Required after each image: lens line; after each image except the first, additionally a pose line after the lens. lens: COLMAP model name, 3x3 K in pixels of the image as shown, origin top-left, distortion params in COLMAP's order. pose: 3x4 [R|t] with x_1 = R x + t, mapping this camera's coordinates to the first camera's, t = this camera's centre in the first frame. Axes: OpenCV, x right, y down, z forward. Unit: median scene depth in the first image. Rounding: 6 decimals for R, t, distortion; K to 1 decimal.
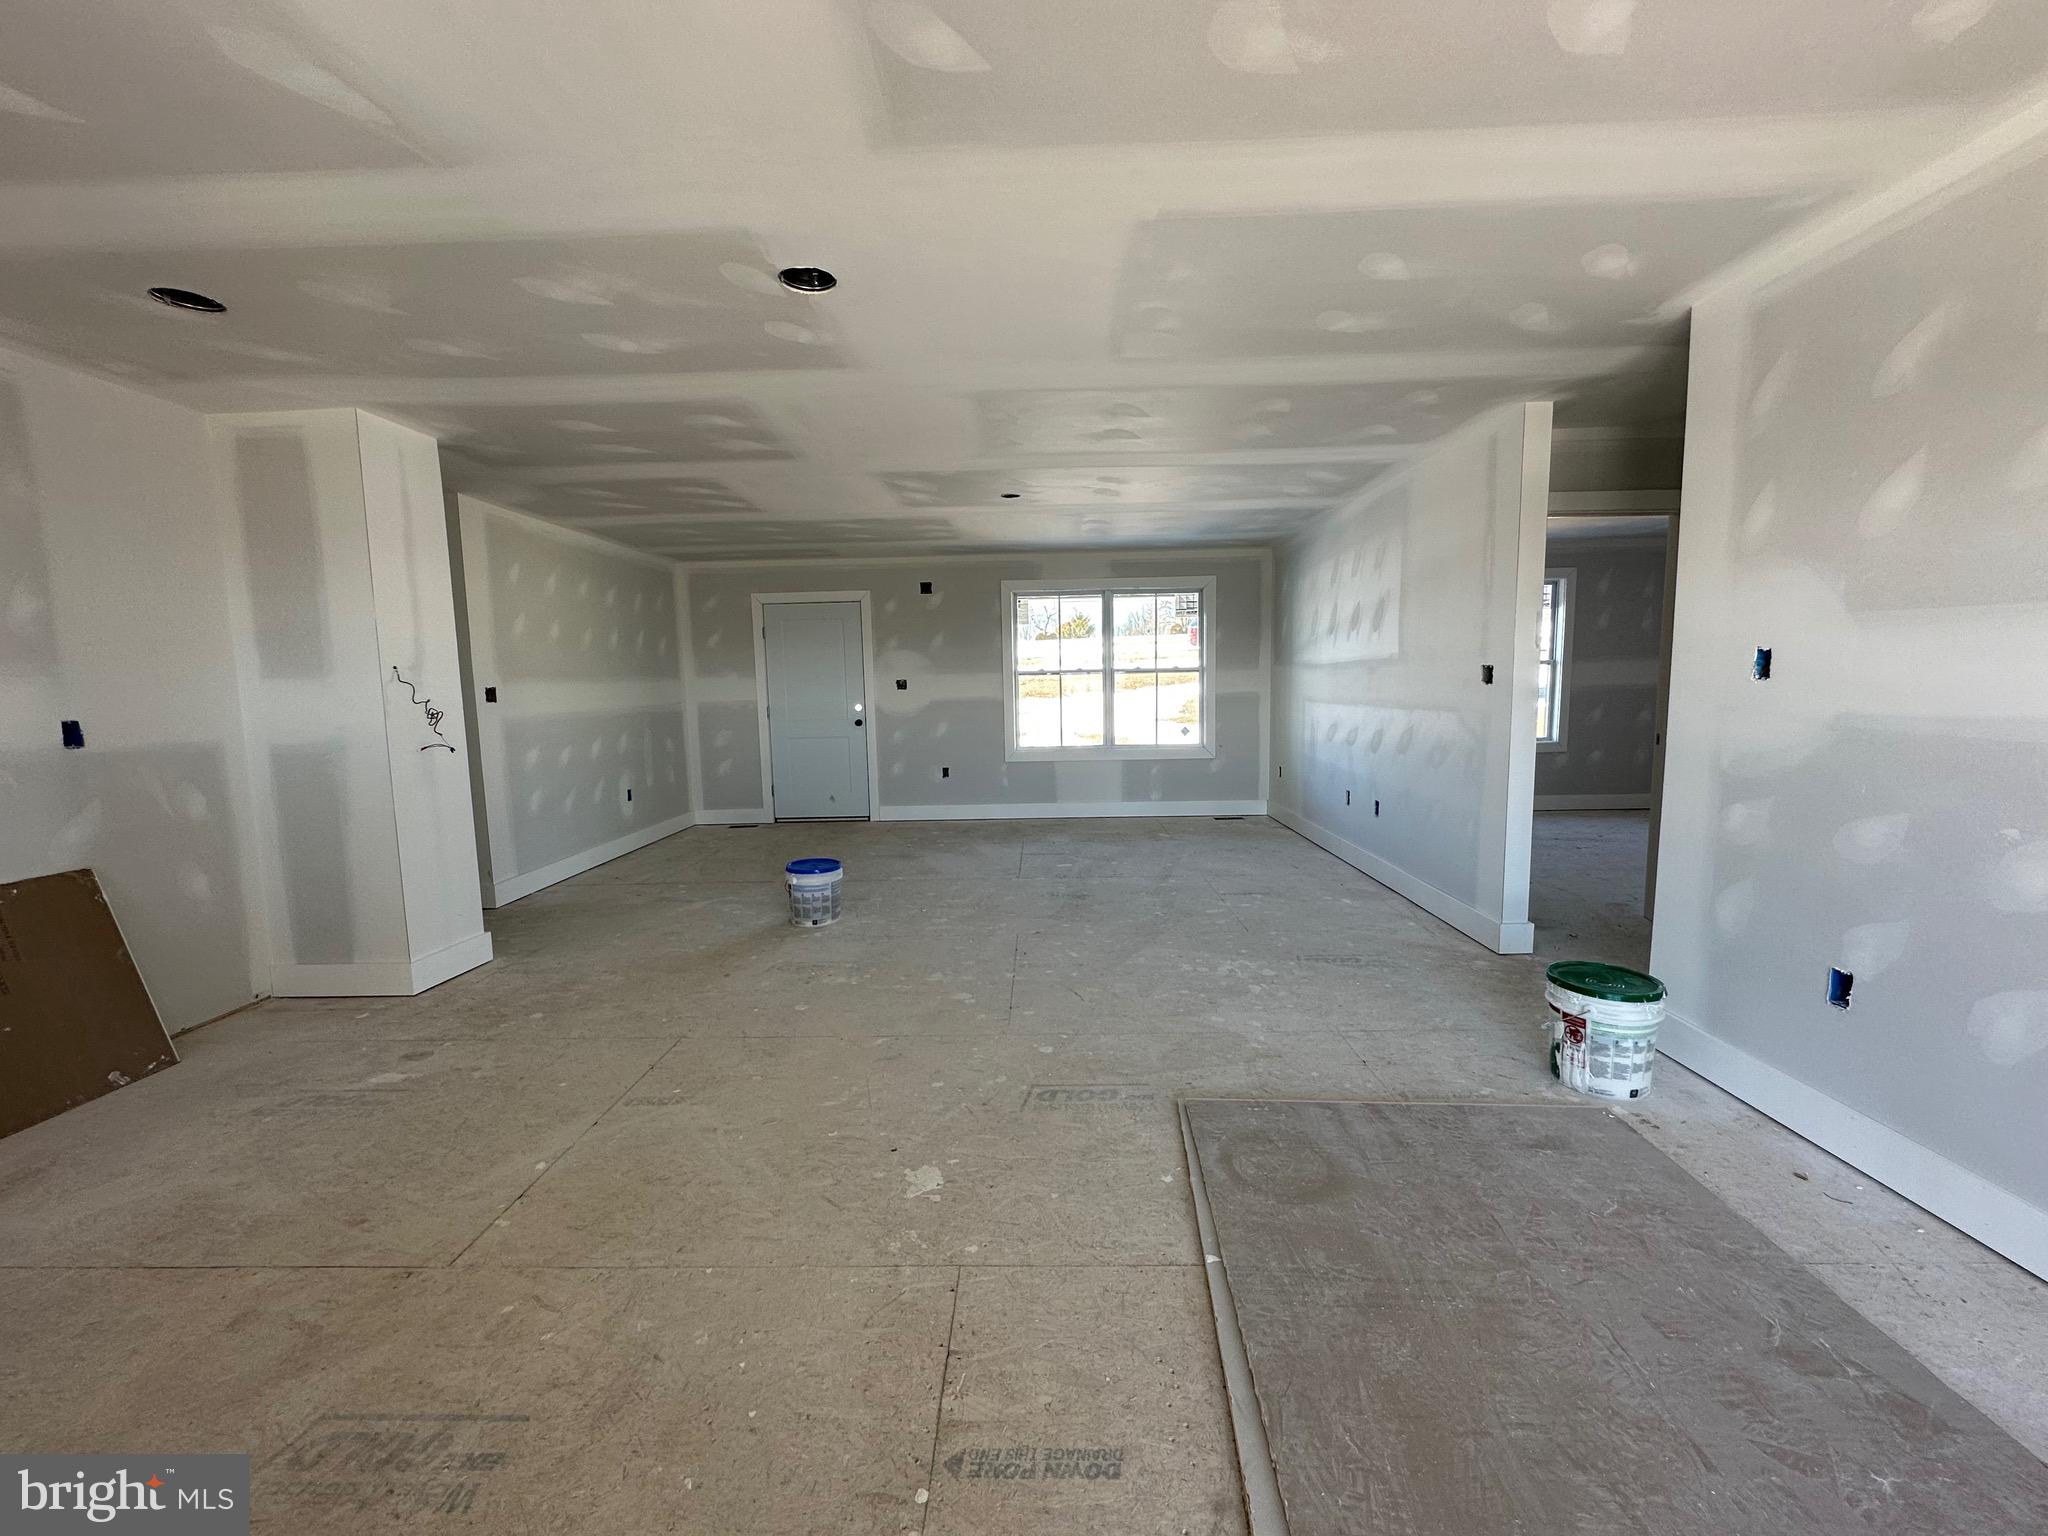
lens RADIAL K [[816.2, 0, 1023.4], [0, 816.2, 768.5], [0, 0, 1]] dist [-0.004413, 0.000922]
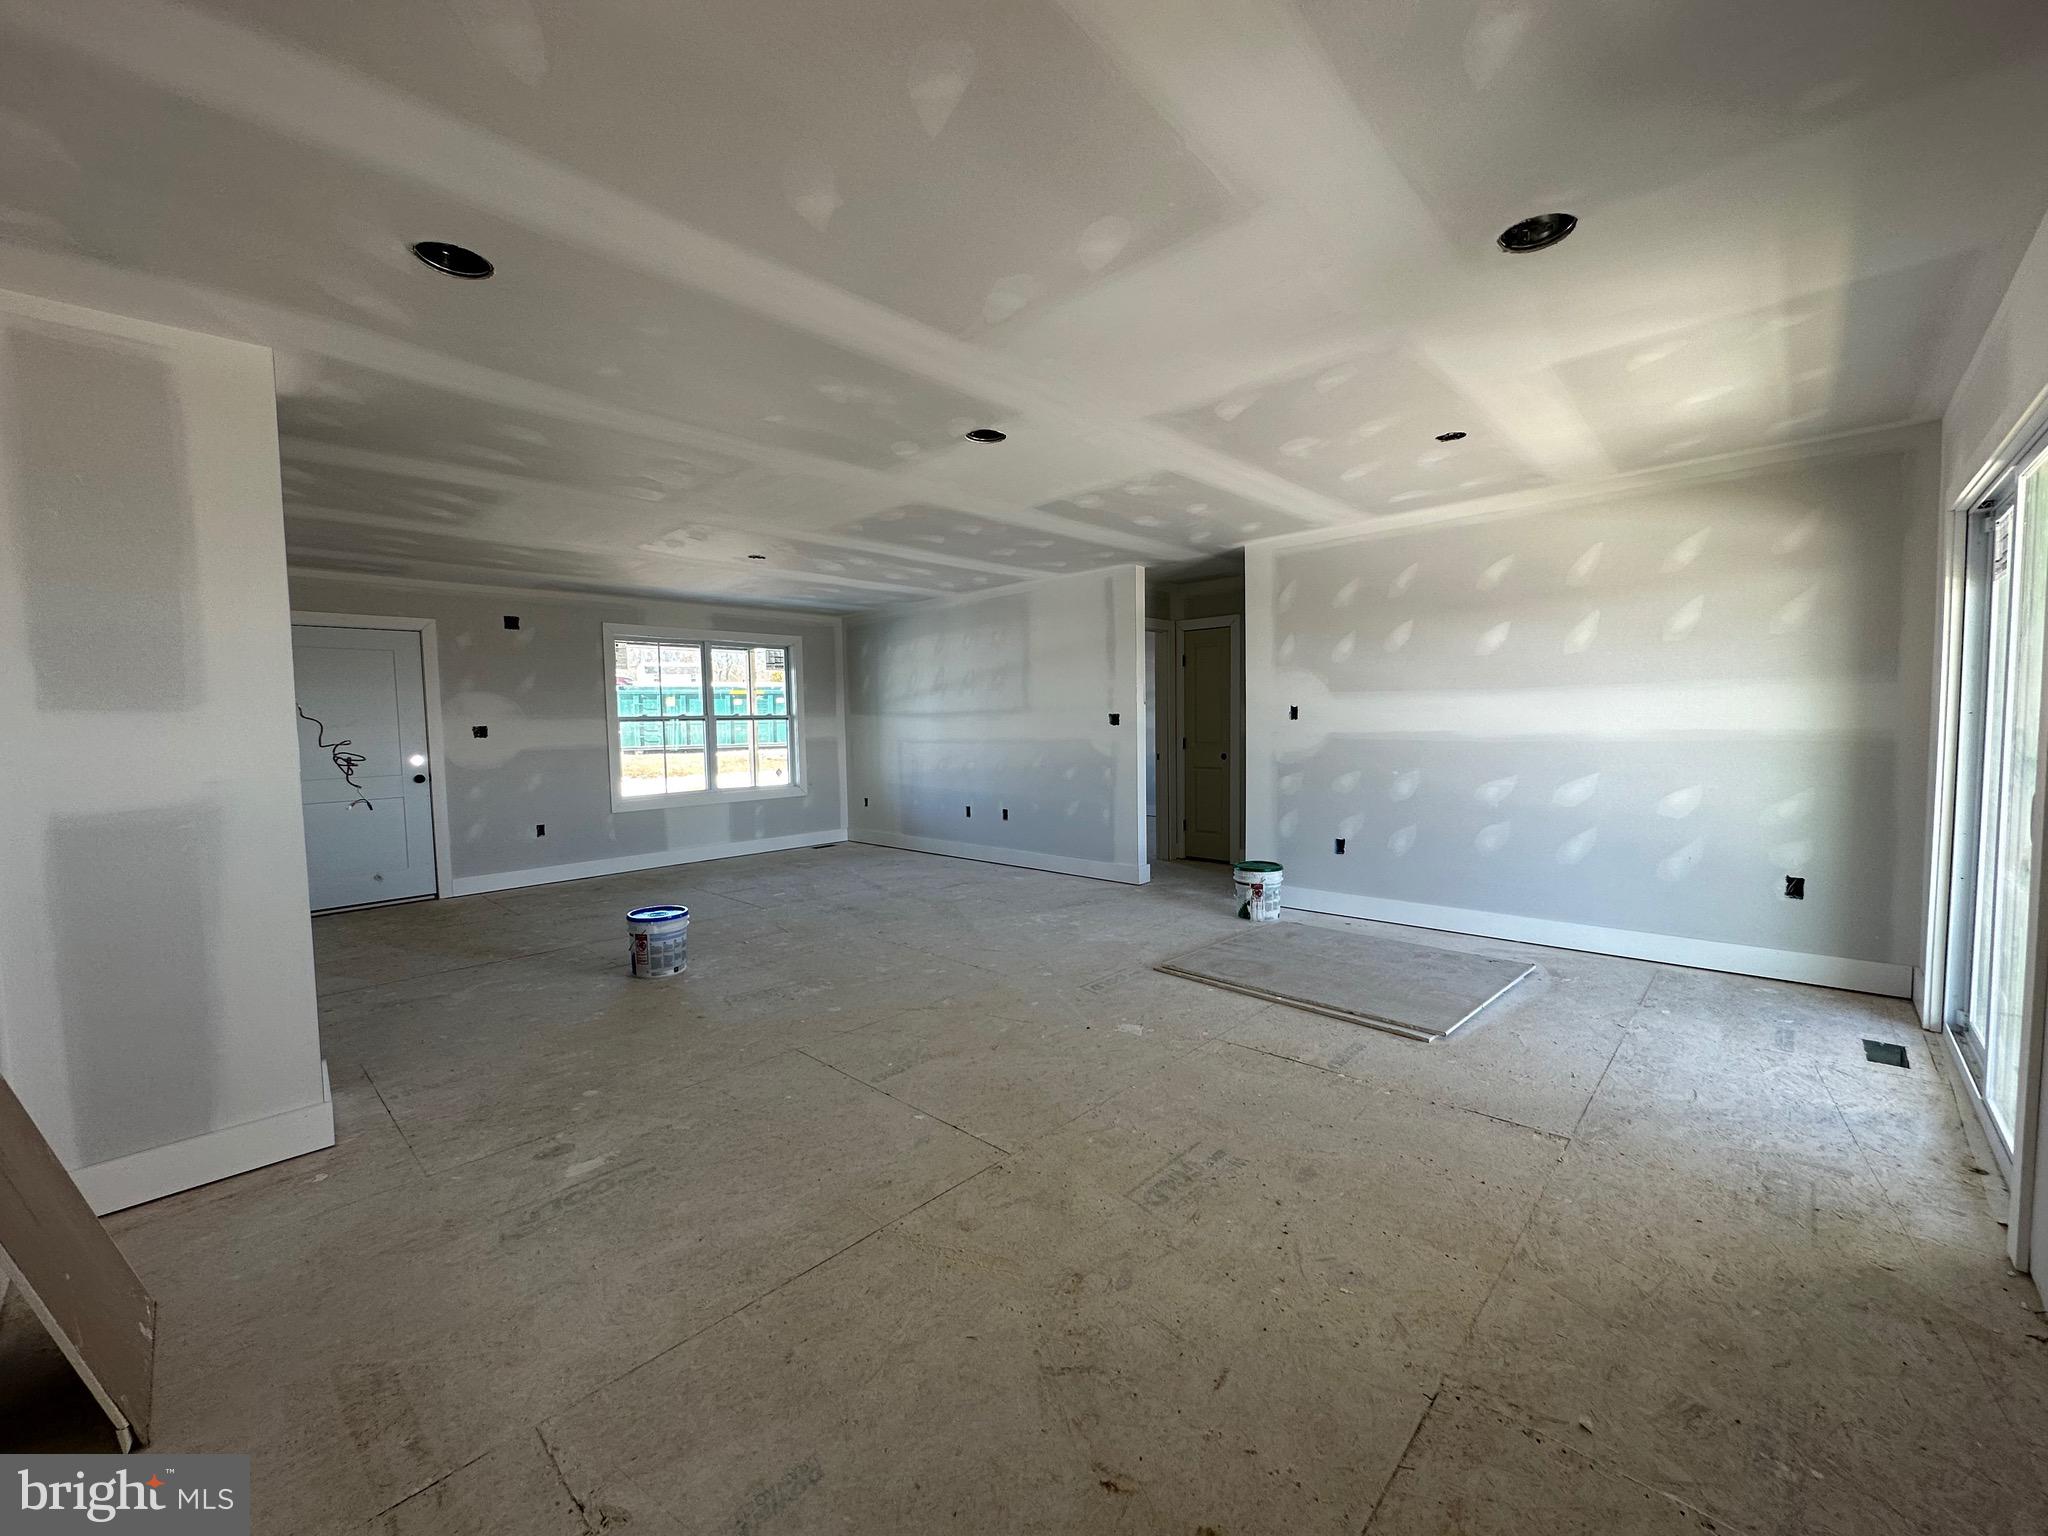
lens RADIAL K [[816.2, 0, 1027.3], [0, 816.2, 768.5], [0, 0, 1]] dist [-0.004413, 0.000922]
pose [[0.669816, -0.037604, 0.741574, -0.851476], [0.086179, 0.995904, -0.027340, 0.015955], [-0.737509, 0.082221, 0.670314, 0.025370]]
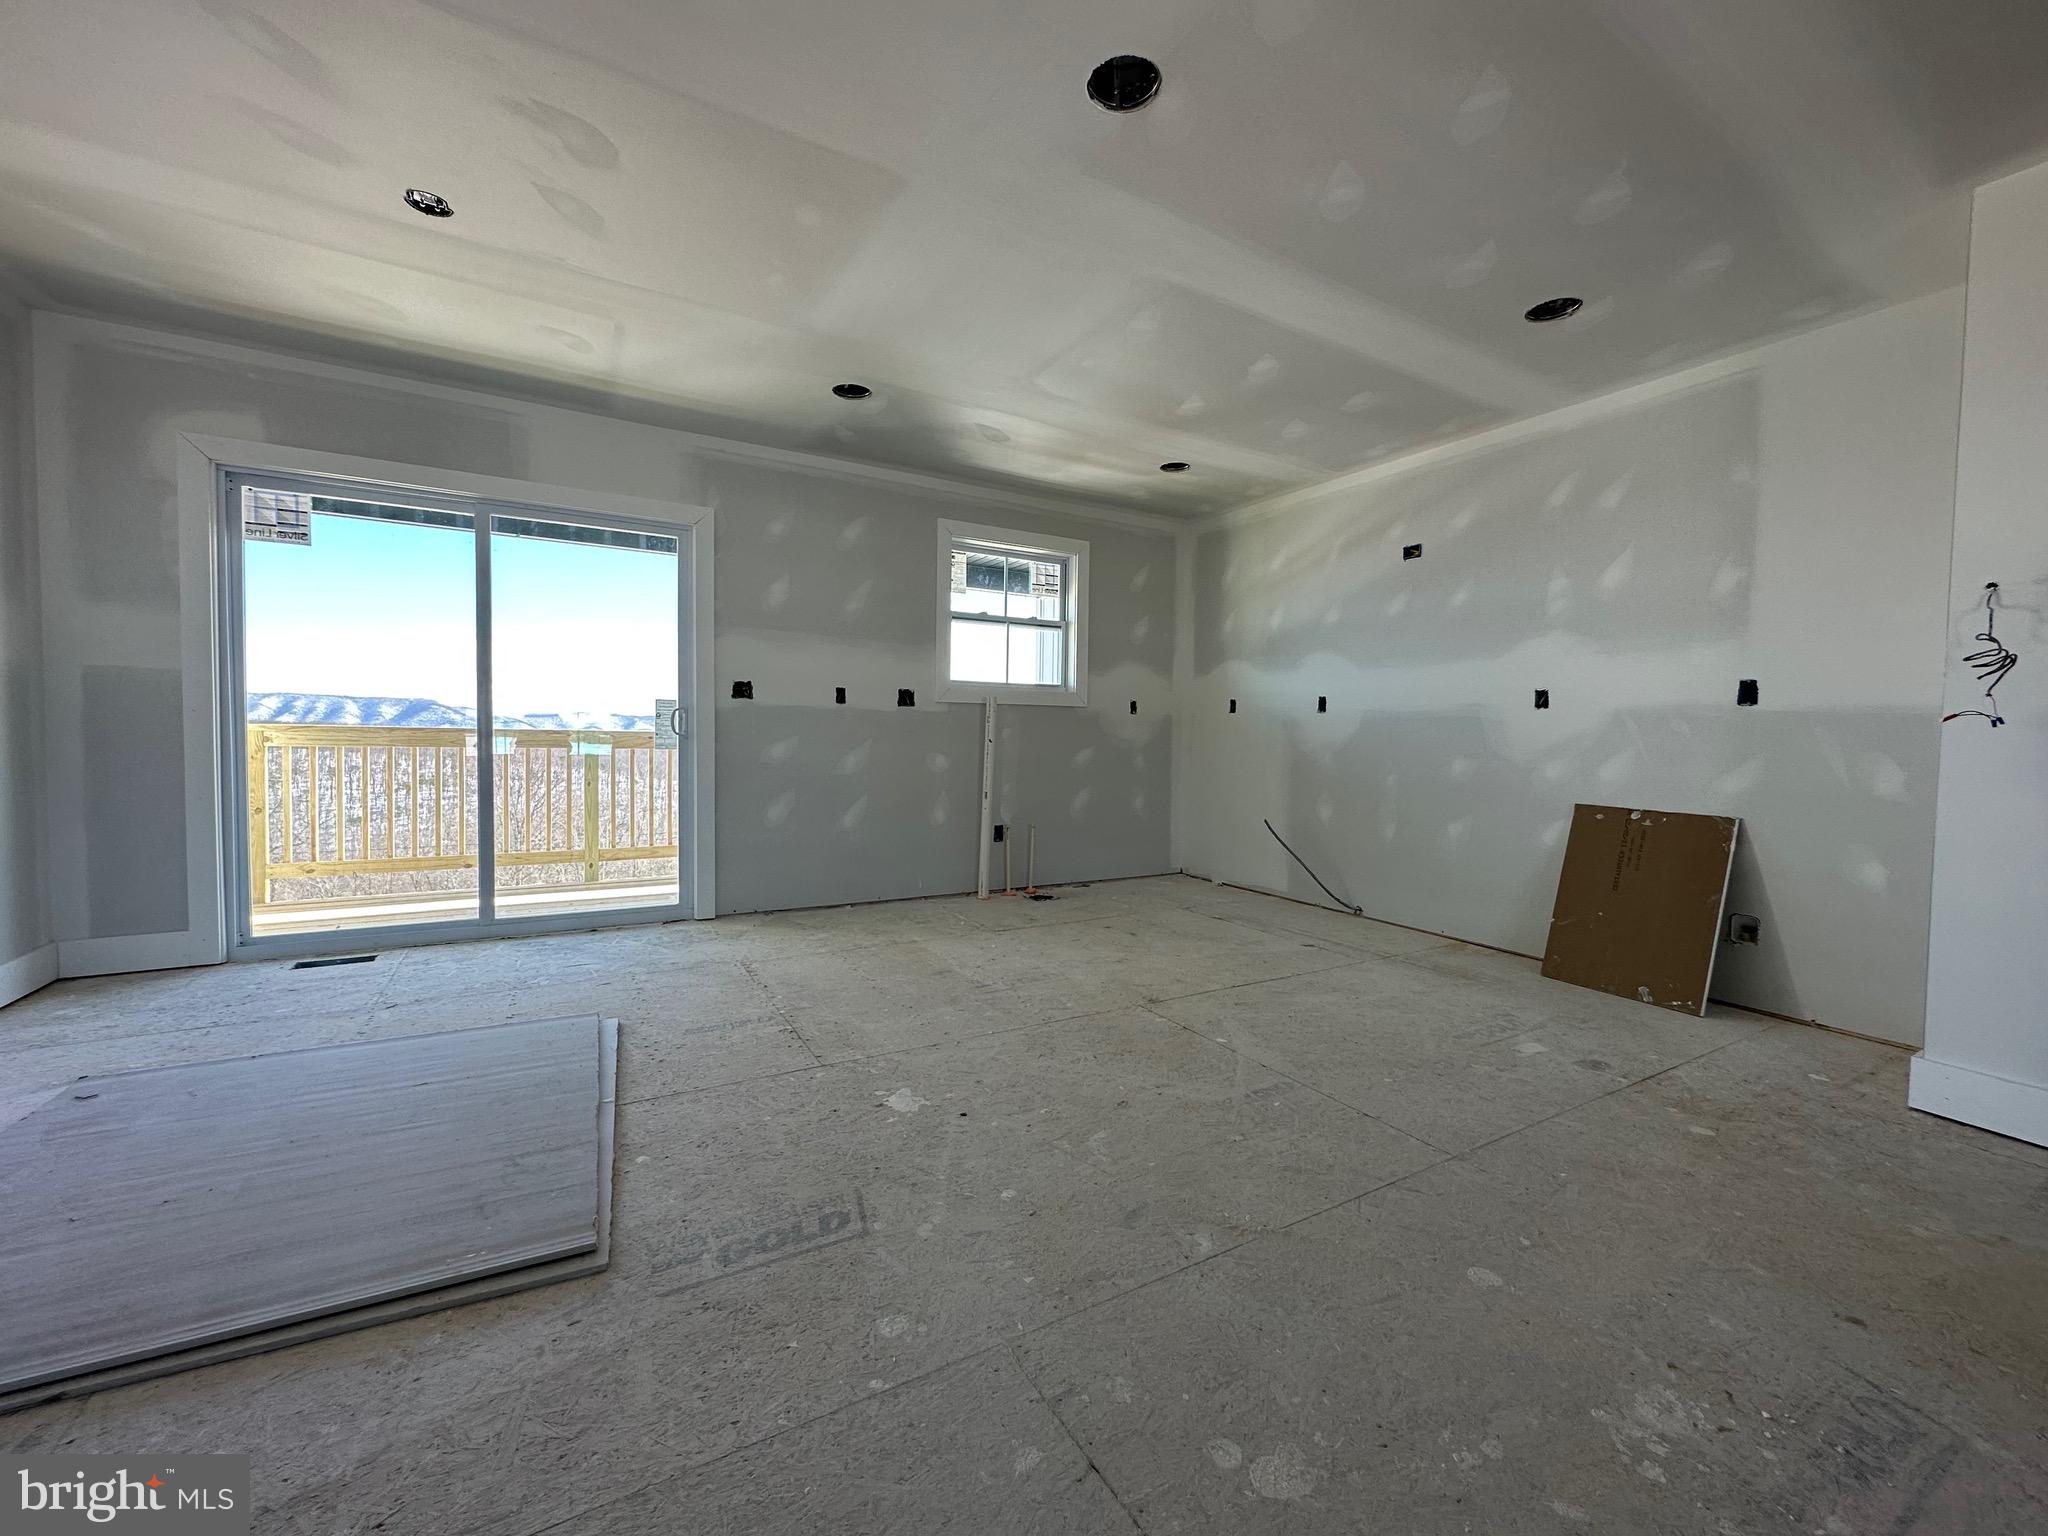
lens RADIAL K [[816.2, 0, 1024.9], [0, 816.2, 767.8], [0, 0, 1]] dist [-0.004413, 0.000922]
pose [[-0.852727, 0.027190, -0.521648, 0.161389], [-0.054849, 0.988463, 0.141184, -0.033880], [0.519469, 0.149003, -0.841398, 1.124513]]
